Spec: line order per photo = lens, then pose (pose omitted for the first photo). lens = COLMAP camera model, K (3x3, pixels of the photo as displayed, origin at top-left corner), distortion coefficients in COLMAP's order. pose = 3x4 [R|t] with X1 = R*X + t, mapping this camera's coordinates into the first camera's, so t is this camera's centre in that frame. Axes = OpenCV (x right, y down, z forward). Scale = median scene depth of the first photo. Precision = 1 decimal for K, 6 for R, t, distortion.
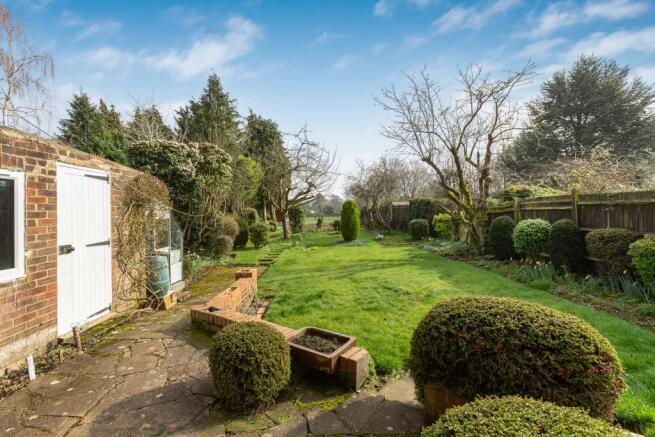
lens RADIAL K [[301.1, 0, 332.9], [0, 301.1, 210.9], [0, 0, 1]] dist [-0.001396, 0.007815]
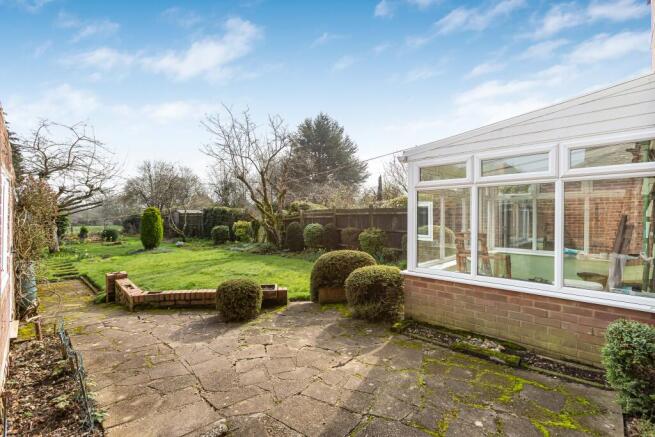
lens RADIAL K [[301.1, 0, 332.9], [0, 301.1, 210.9], [0, 0, 1]] dist [-0.001396, 0.007815]
pose [[0.724698, 0.020264, 0.688769, -0.233876], [-0.001644, 0.999616, -0.027679, 0.002396], [-0.689065, 0.018927, 0.724452, -0.149792]]
